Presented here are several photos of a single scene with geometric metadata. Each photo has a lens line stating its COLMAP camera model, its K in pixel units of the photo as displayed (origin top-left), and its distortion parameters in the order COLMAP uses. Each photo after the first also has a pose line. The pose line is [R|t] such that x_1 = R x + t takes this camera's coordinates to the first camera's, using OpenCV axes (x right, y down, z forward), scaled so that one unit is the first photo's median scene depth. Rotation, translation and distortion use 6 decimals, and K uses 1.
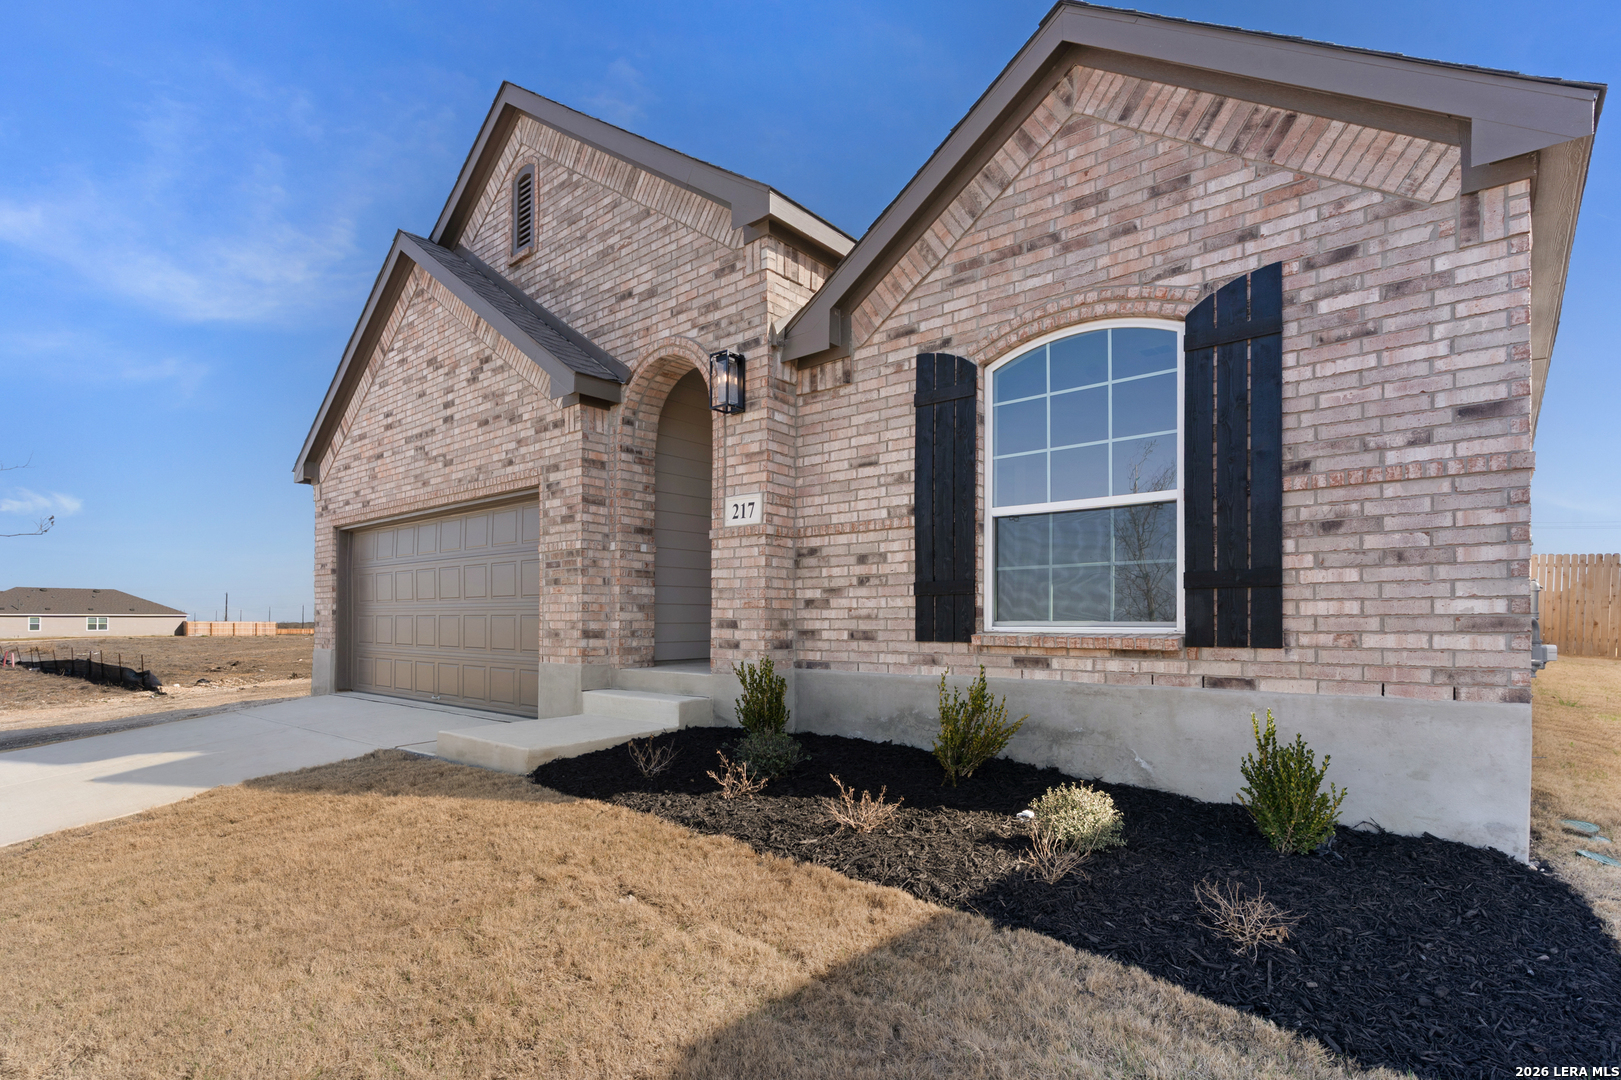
lens RADIAL K [[779.4, 0, 830.9], [0, 779.4, 614.9], [0, 0, 1]] dist [0.003080, -0.000608]
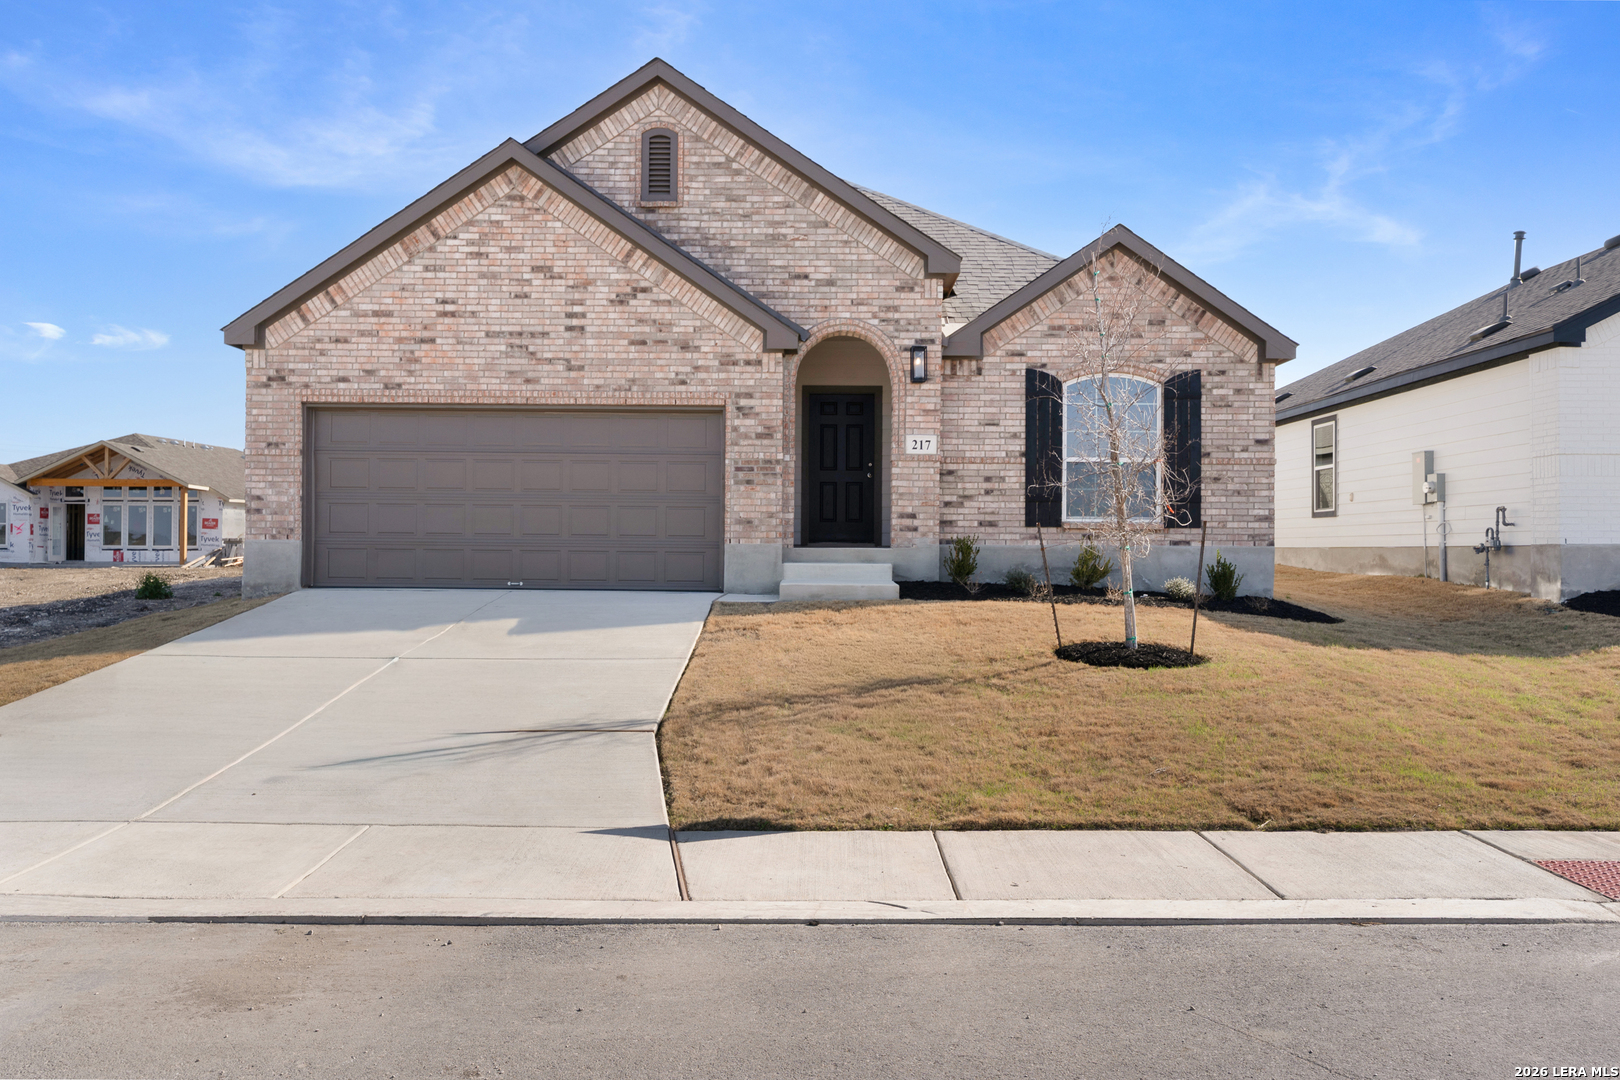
lens RADIAL K [[1249.5, 0, 809.1], [0, 1249.5, 542.4], [0, 0, 1]] dist [0.007875, -0.001821]
pose [[0.761601, 0.011360, 0.647947, -2.128577], [-0.011742, 0.999924, -0.003730, 0.085771], [-0.647940, -0.004767, 0.761677, -0.876926]]
